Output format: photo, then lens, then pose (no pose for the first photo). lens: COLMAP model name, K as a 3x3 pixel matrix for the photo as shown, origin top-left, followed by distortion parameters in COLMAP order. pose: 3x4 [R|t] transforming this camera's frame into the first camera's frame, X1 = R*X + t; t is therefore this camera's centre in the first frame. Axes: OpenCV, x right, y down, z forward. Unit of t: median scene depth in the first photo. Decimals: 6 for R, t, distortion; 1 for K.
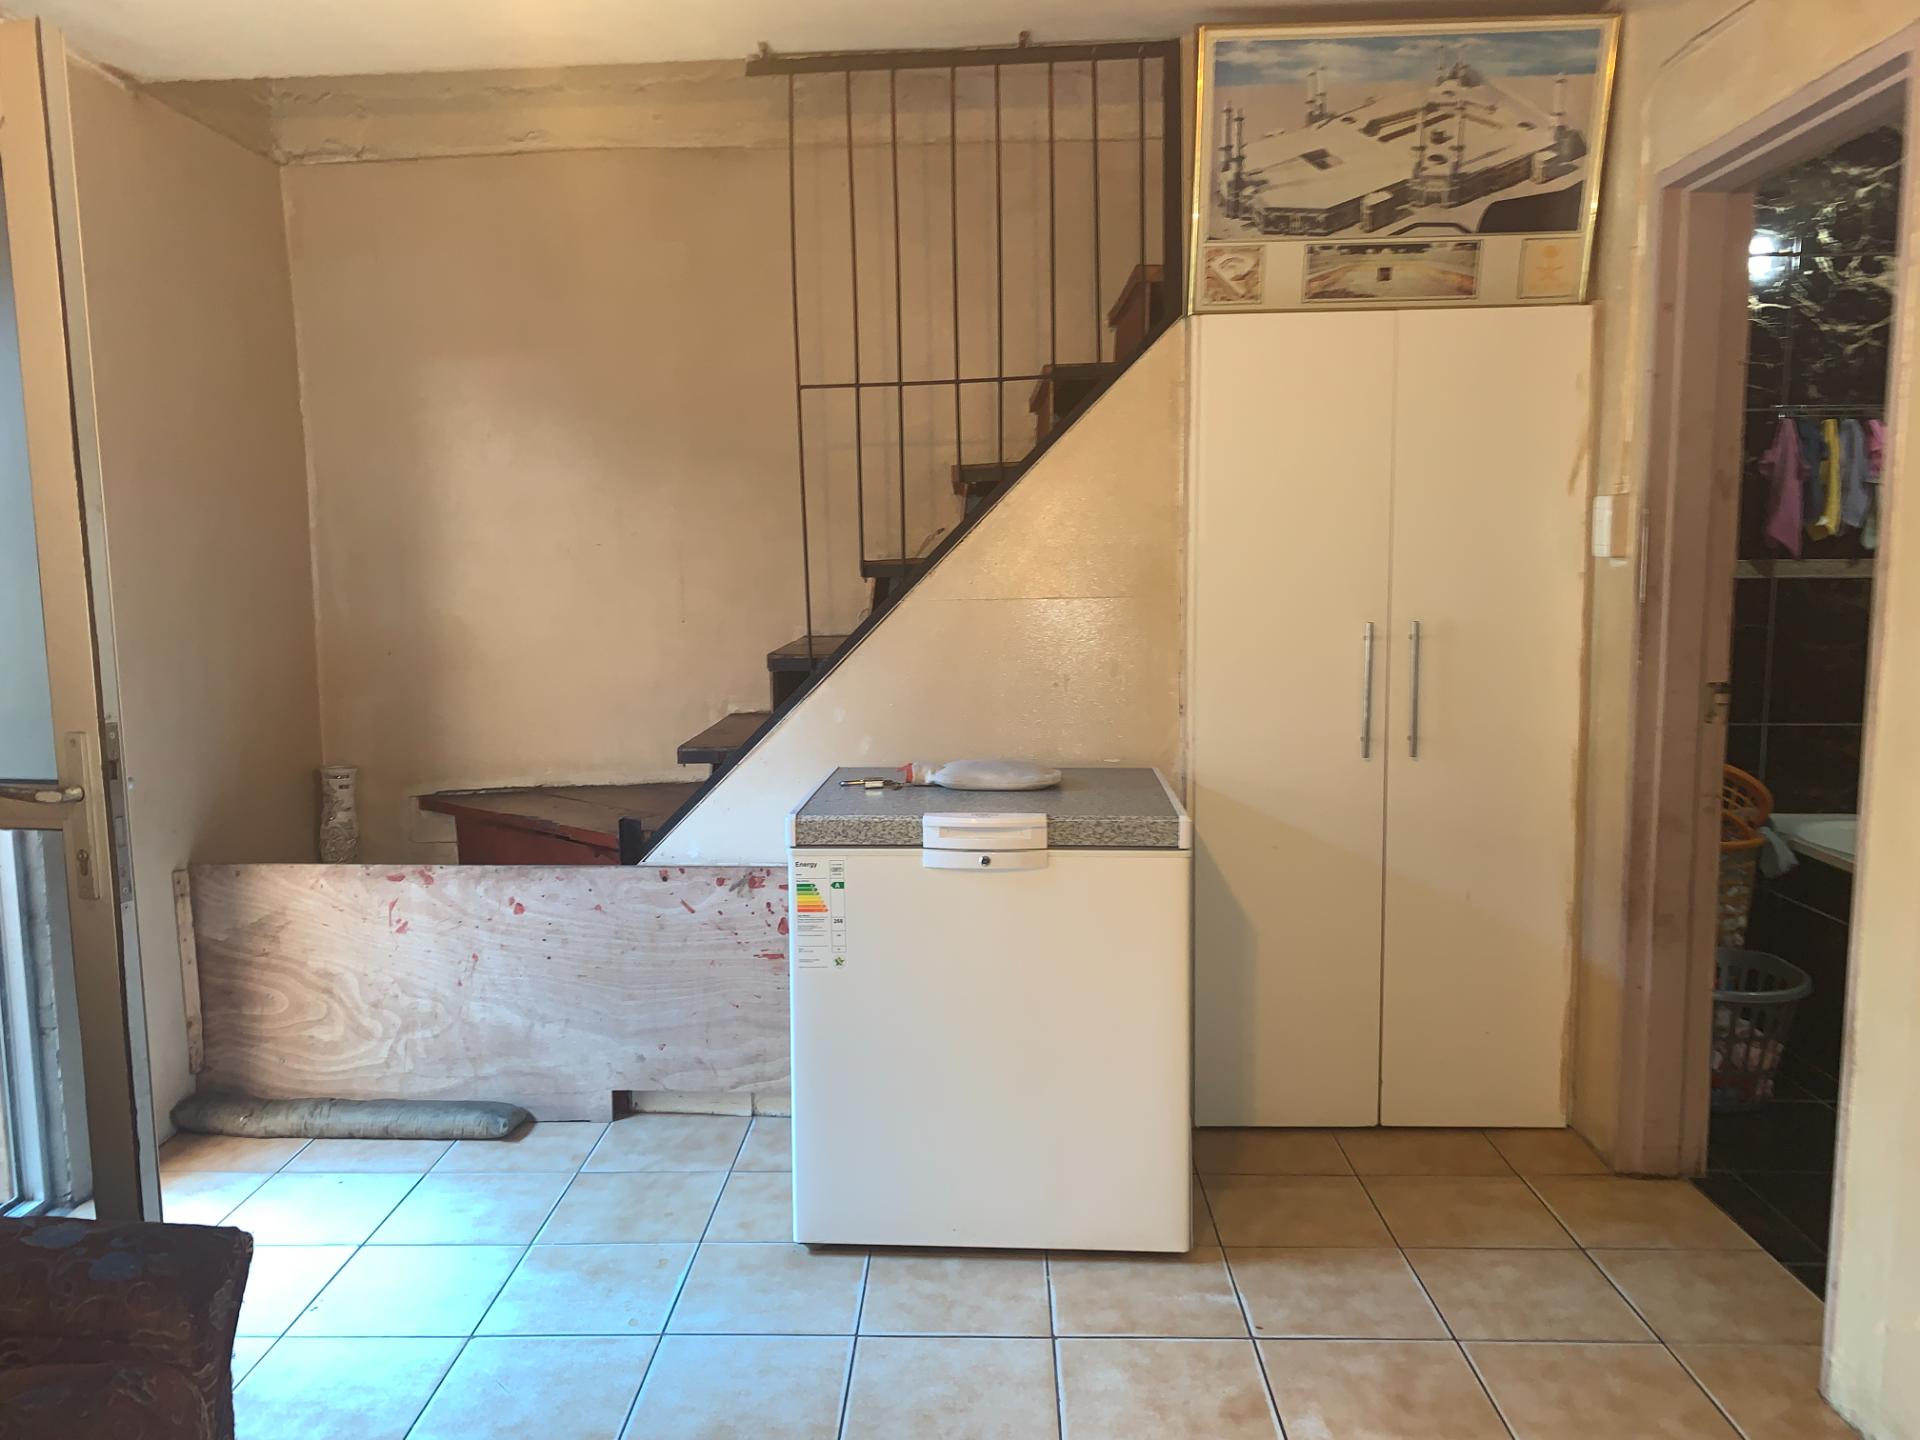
lens RADIAL K [[1464.9, 0, 935.0], [0, 1464.9, 731.0], [0, 0, 1]] dist [0.042930, -0.063578]
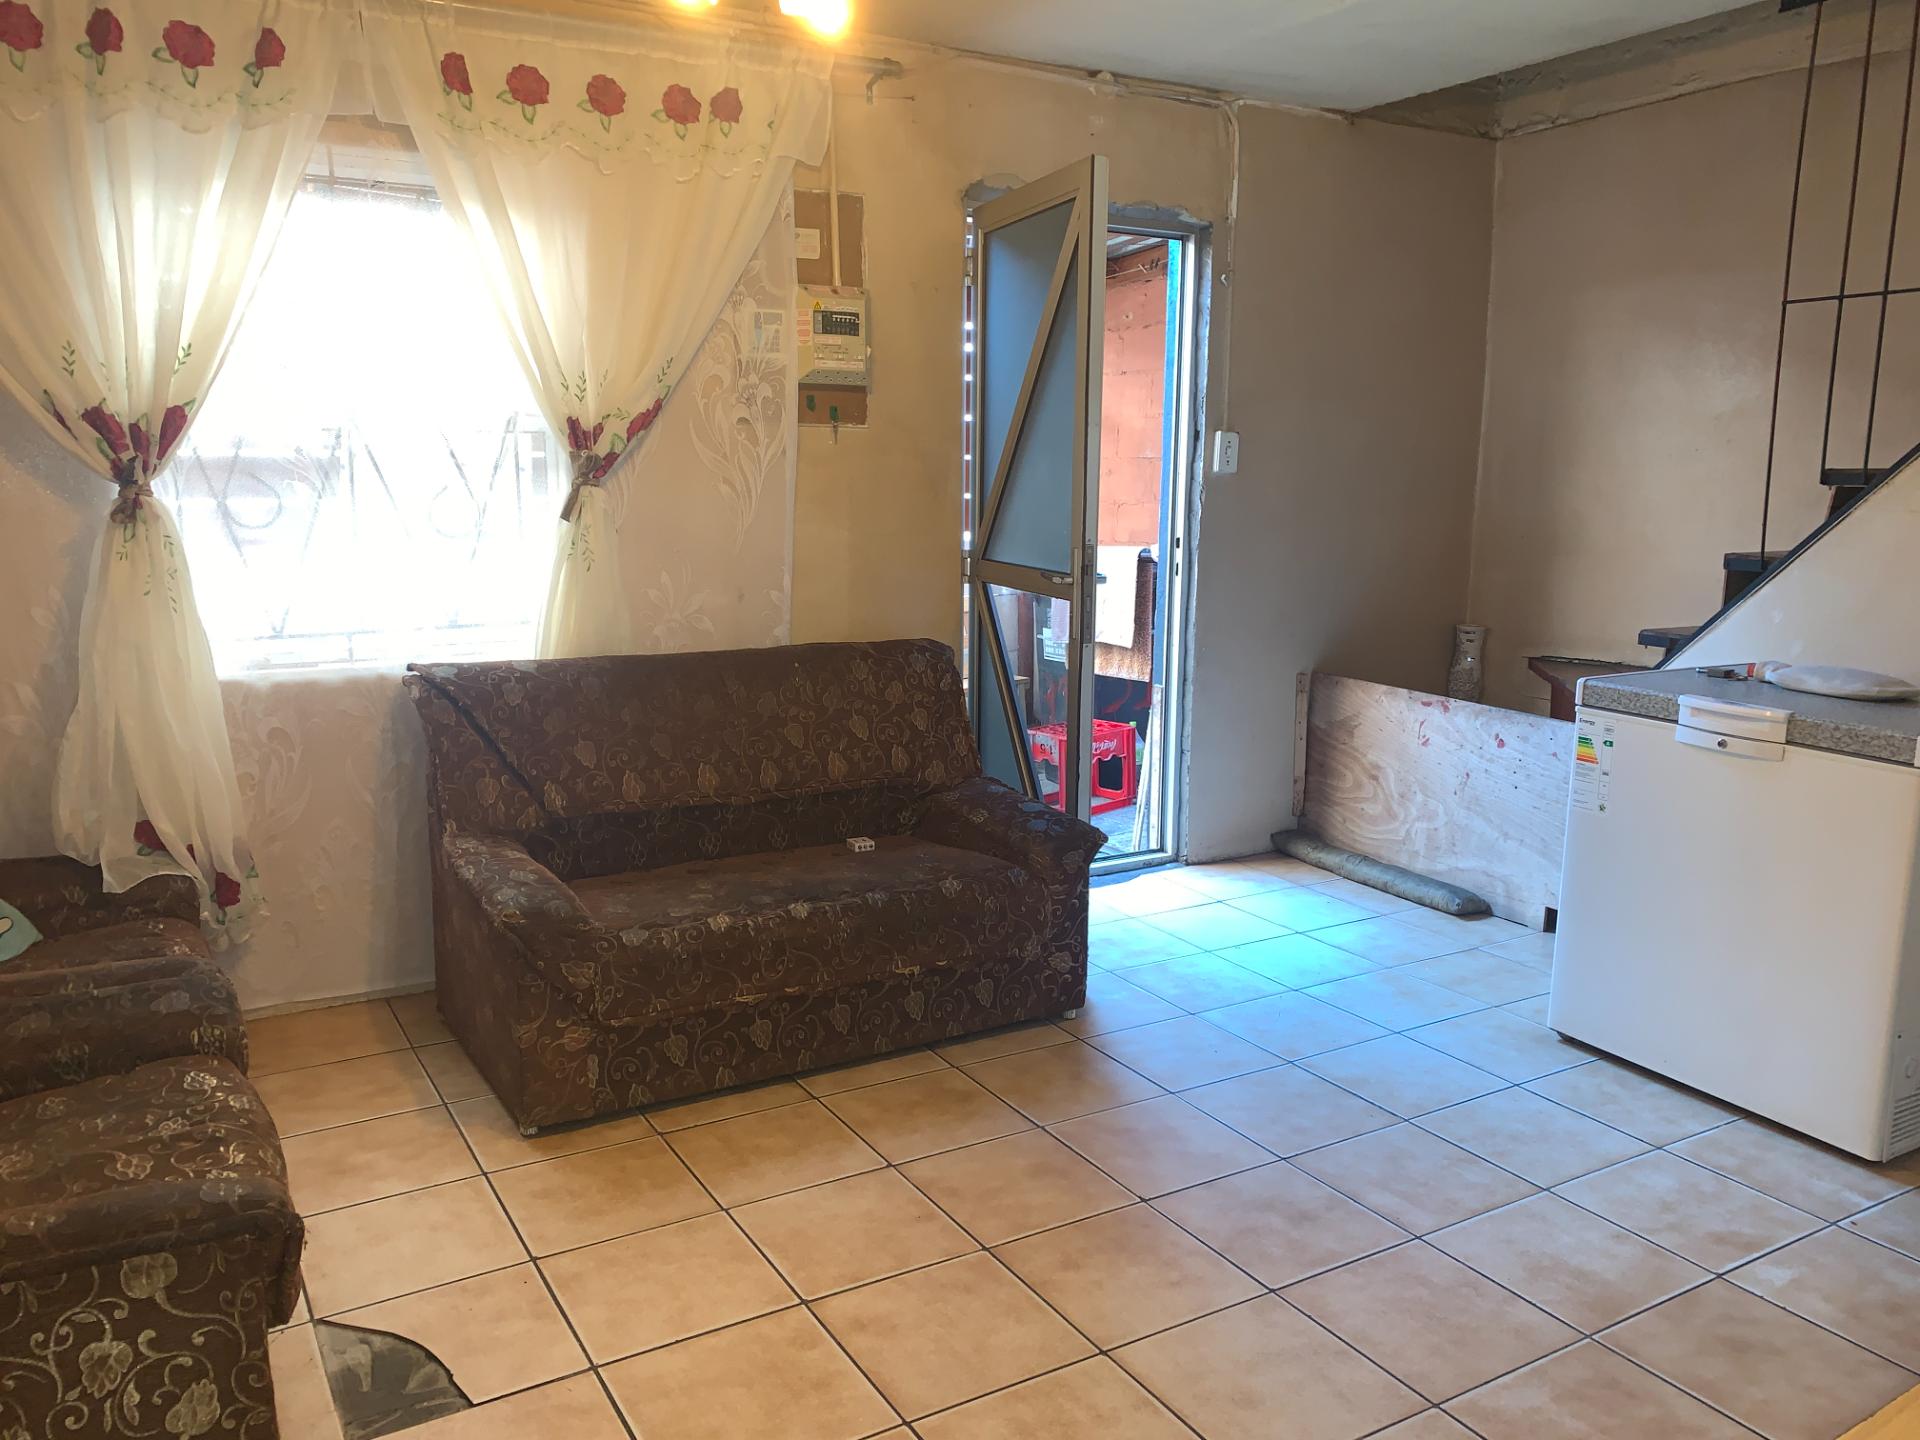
lens RADIAL K [[1464.9, 0, 935.0], [0, 1464.9, 731.0], [0, 0, 1]] dist [0.042930, -0.063578]
pose [[0.536617, 0.174383, -0.825610, 0.545894], [-0.115282, 0.984390, 0.132991, -0.000682], [0.835914, 0.023813, 0.548344, -0.098618]]
